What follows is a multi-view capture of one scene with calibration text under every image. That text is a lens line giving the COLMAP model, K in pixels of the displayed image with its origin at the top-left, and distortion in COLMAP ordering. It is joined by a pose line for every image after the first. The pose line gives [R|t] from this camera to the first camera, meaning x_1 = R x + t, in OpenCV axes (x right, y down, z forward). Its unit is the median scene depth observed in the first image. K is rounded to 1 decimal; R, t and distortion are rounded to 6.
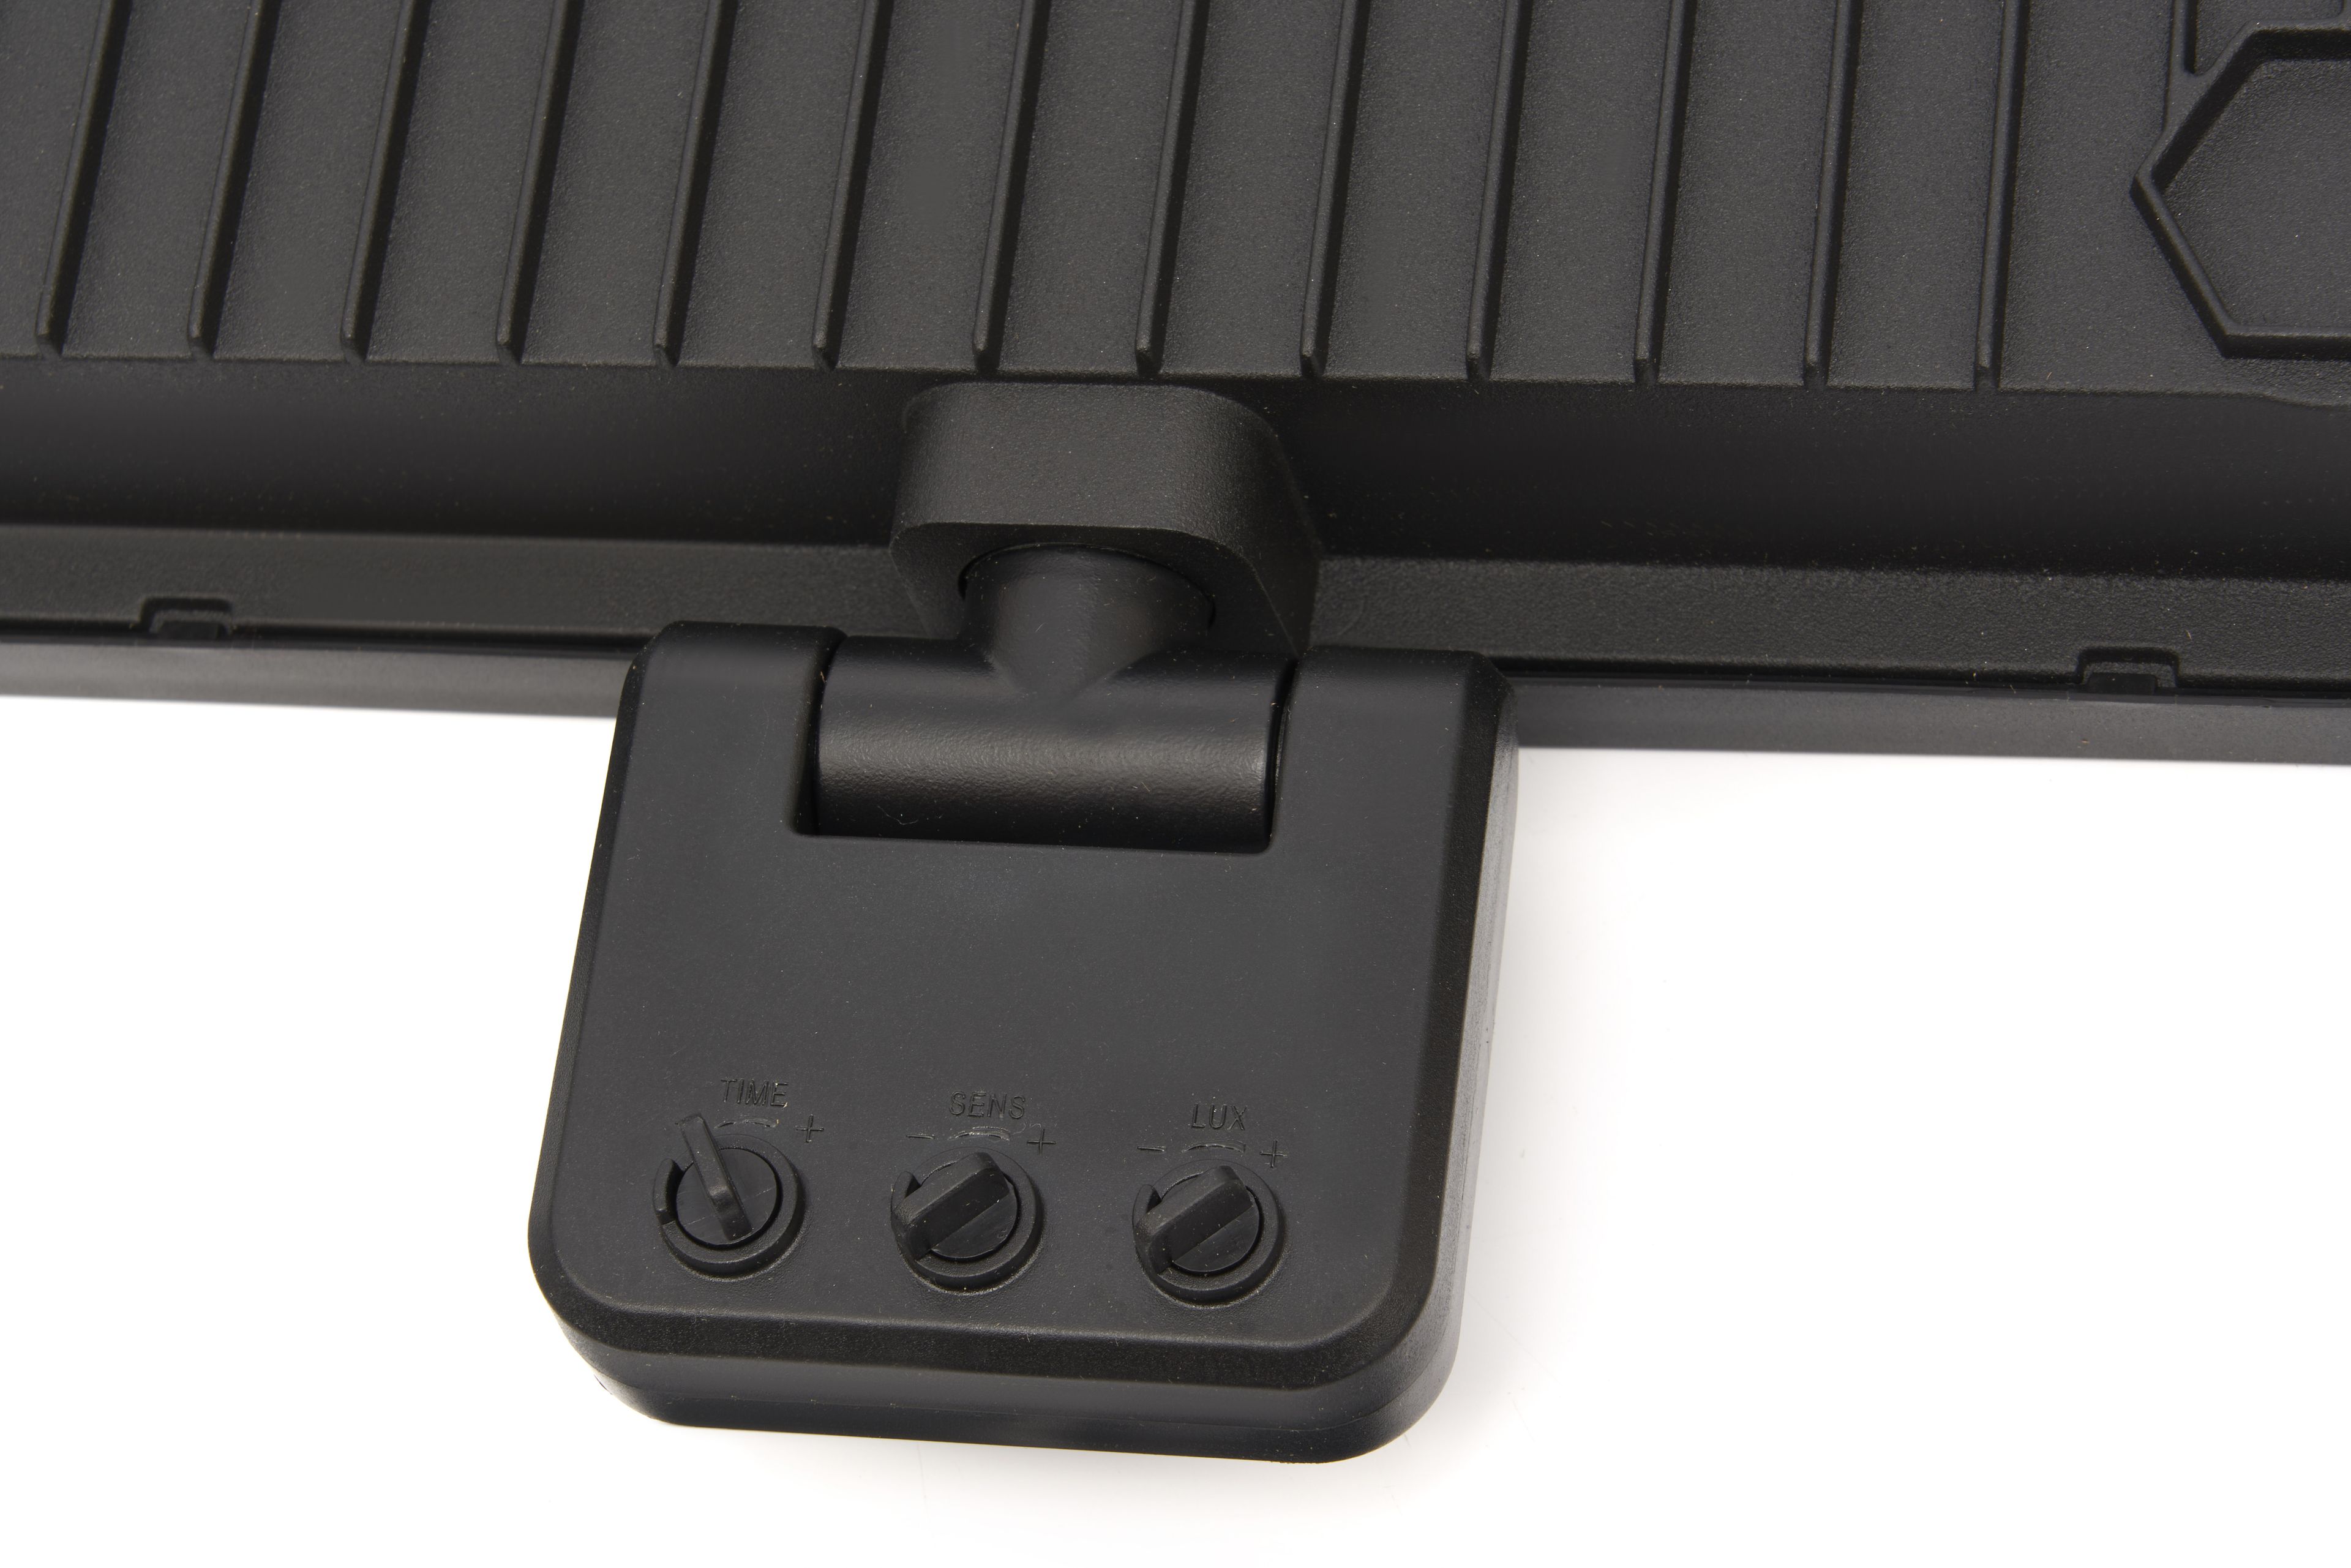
lens RADIAL K [[7096.5, 0, 1175.5], [0, 7096.5, 784.0], [0, 0, 1]] dist [-0.112766, -0.474469]
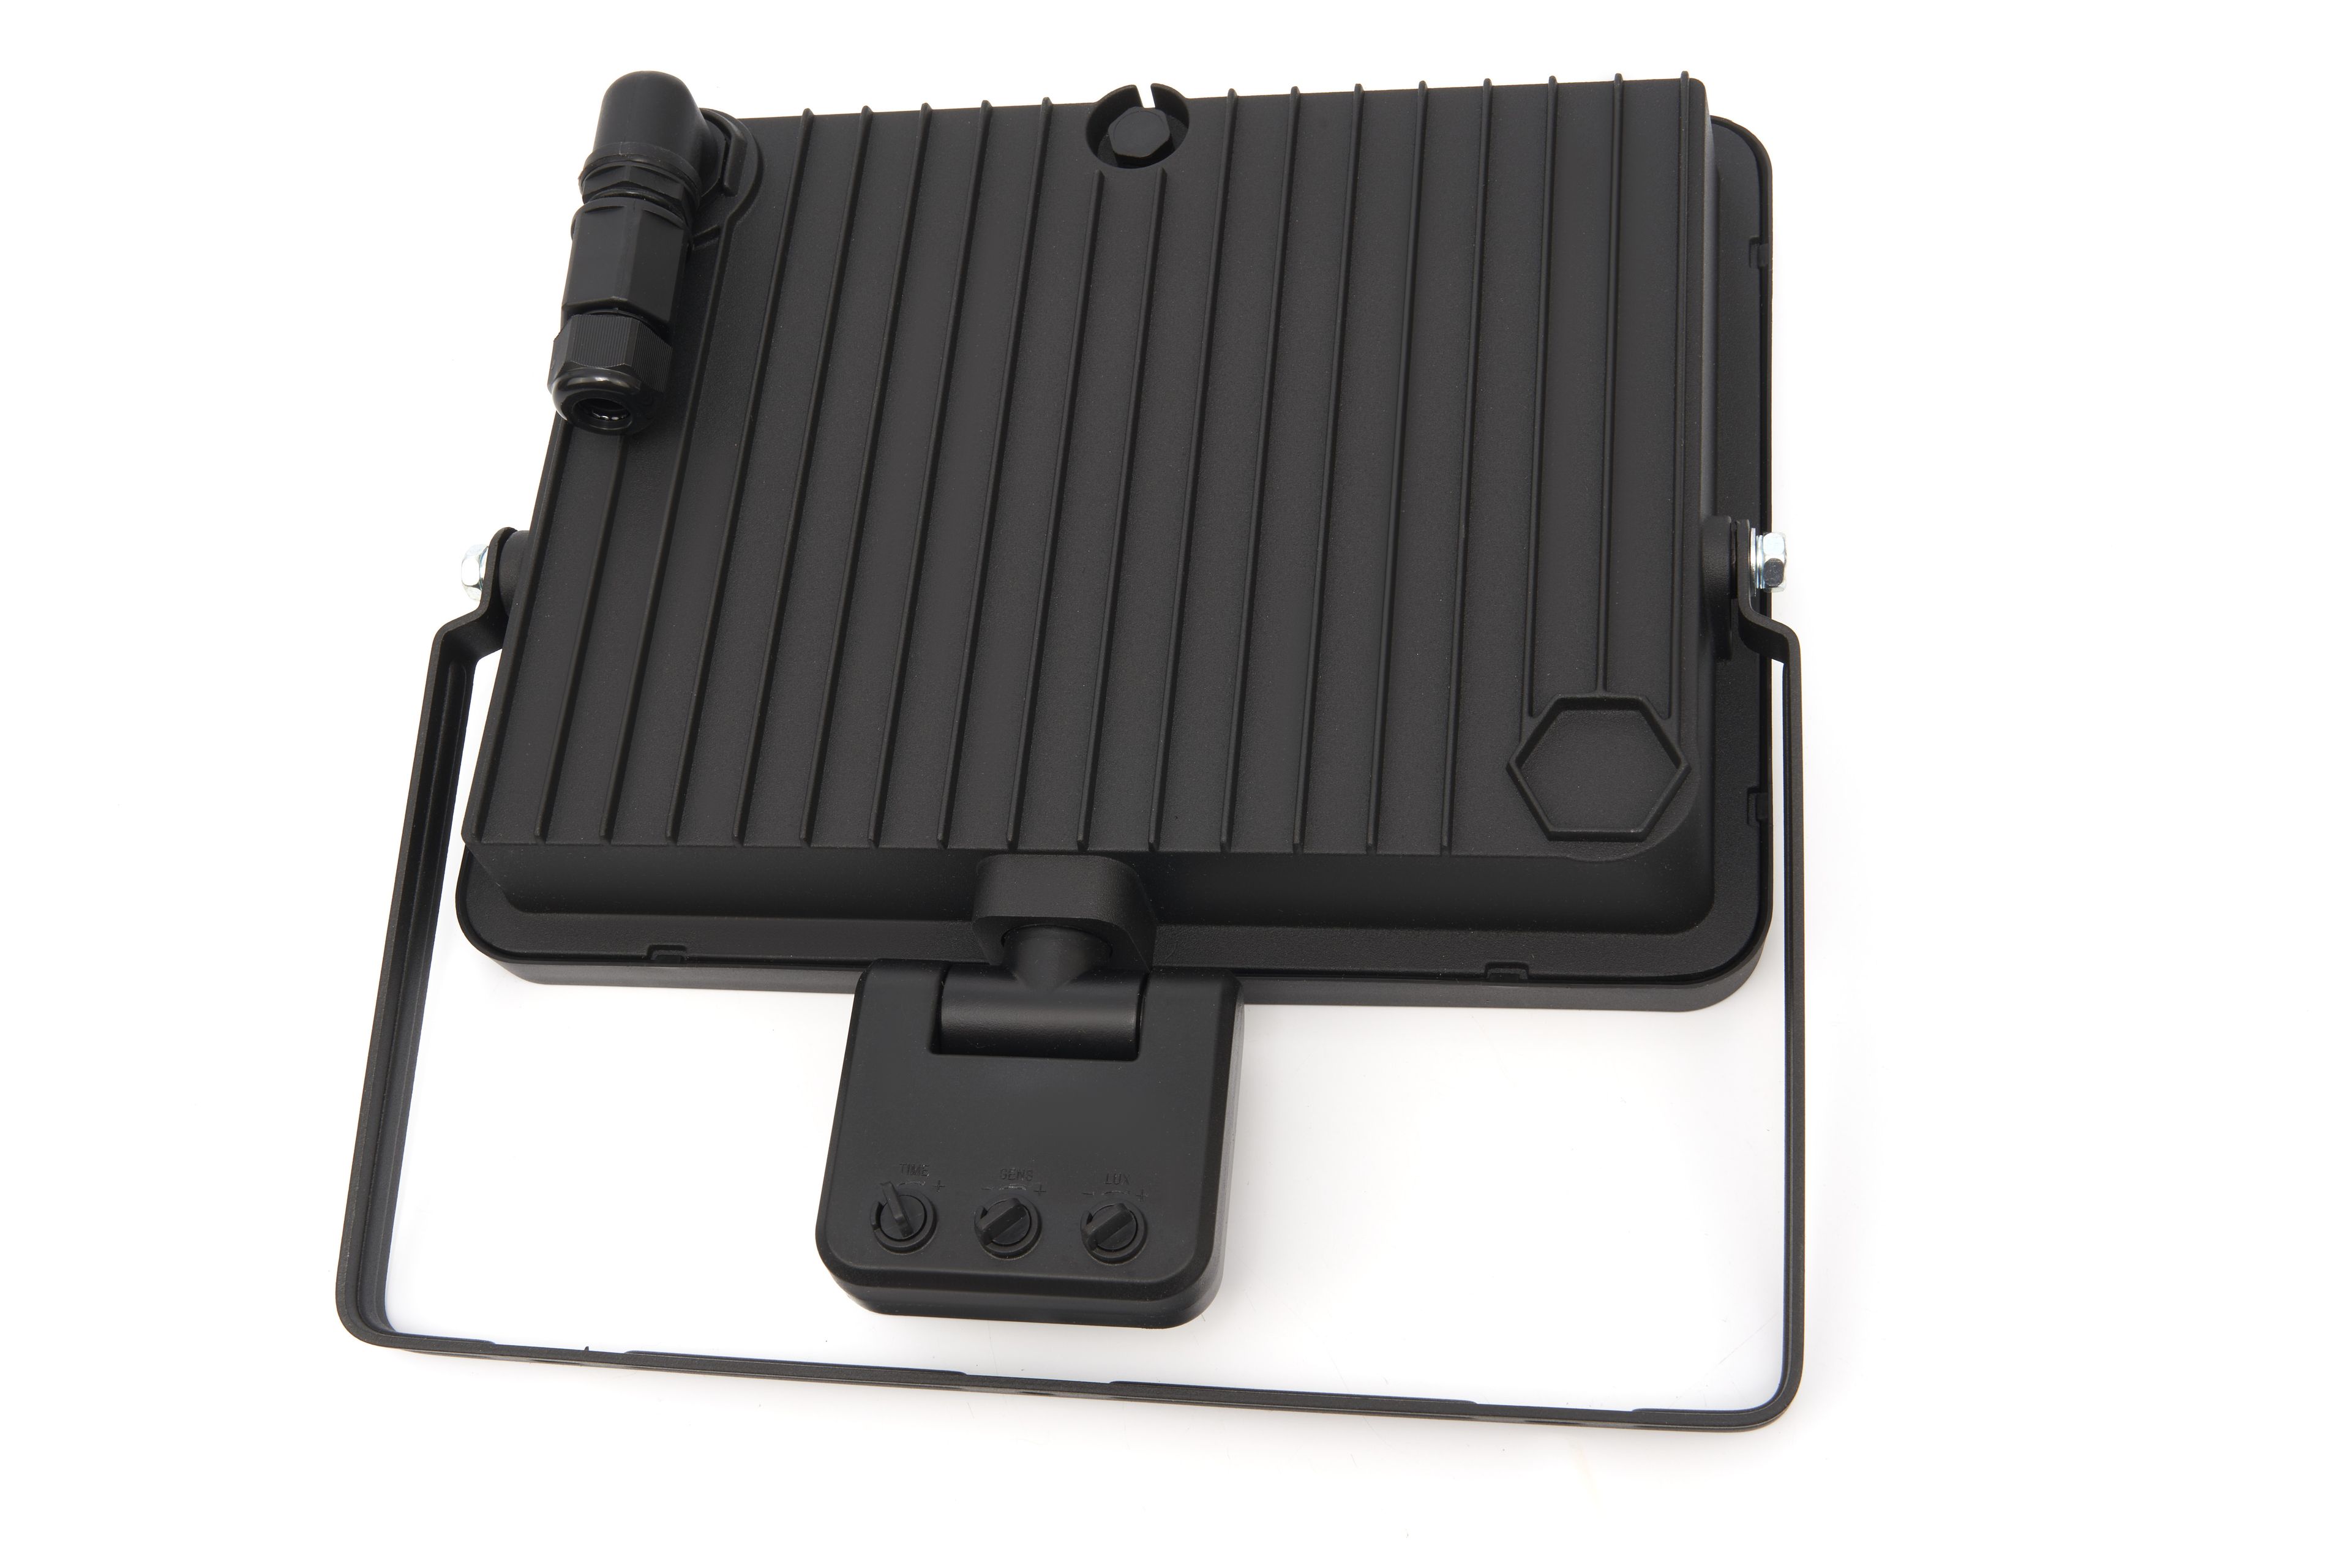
lens RADIAL K [[2766.8, 0, 1175.5], [0, 2766.8, 784.0], [0, 0, 1]] dist [-0.035431, -0.005802]
pose [[0.999380, -0.011161, 0.033379, -0.003456], [0.012861, 0.998608, -0.051149, -0.032984], [-0.032761, 0.051547, 0.998133, 0.097757]]
